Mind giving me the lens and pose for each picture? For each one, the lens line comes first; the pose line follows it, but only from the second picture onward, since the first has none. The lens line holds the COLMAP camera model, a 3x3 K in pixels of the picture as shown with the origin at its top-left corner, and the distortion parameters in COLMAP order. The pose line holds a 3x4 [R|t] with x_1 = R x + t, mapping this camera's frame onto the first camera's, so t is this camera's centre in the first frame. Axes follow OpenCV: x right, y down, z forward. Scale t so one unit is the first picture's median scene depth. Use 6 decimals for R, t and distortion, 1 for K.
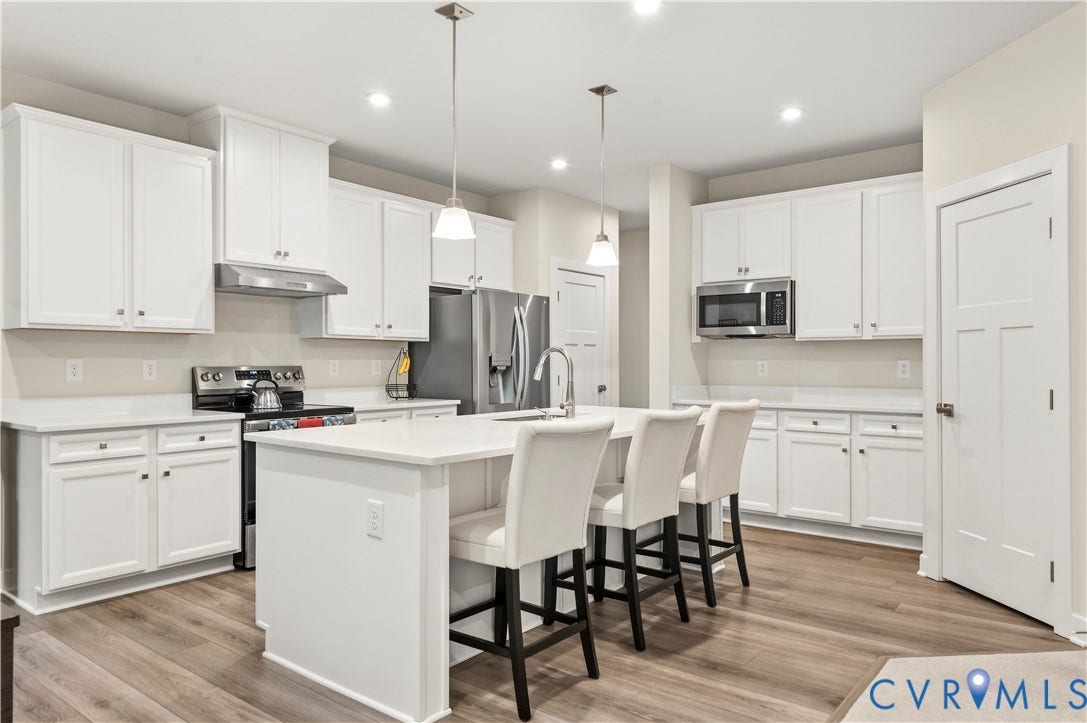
lens RADIAL K [[723.1, 0, 543.5], [0, 723.1, 361.5], [0, 0, 1]] dist [0.007175, -0.001637]
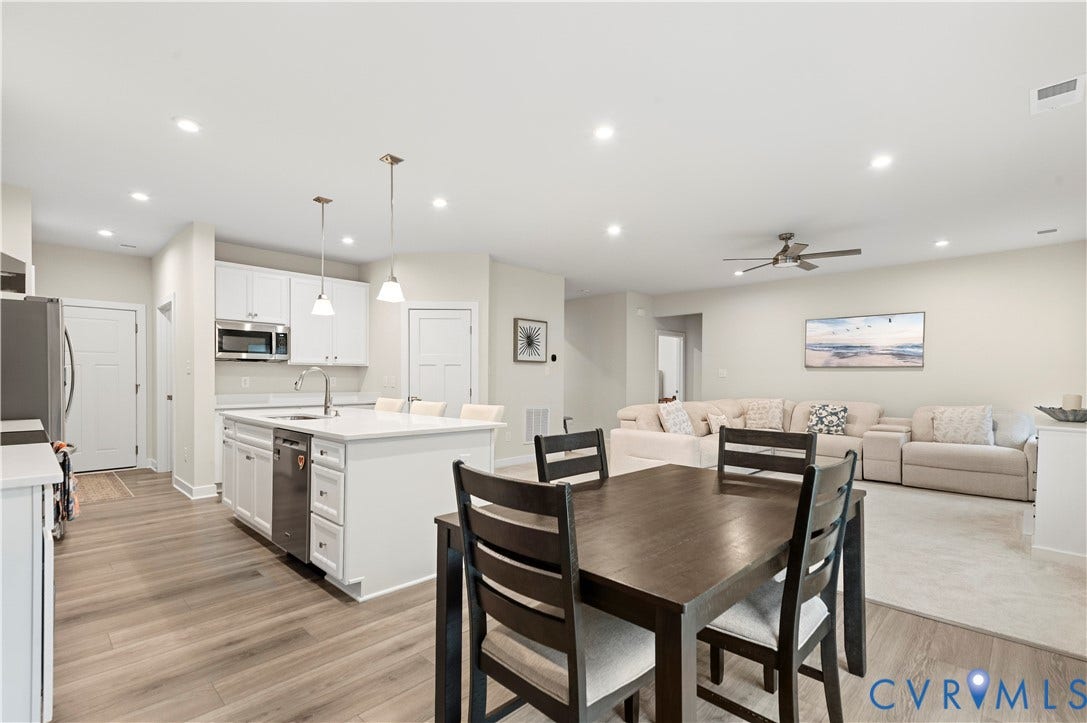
lens RADIAL K [[502.3, 0, 537.3], [0, 502.3, 381.5], [0, 0, 1]] dist [0.000457, -0.000058]
pose [[0.100521, -0.003234, 0.994930, -0.686567], [-0.003773, 0.999986, 0.003631, 0.002309], [-0.994928, -0.004119, 0.100507, 0.324488]]
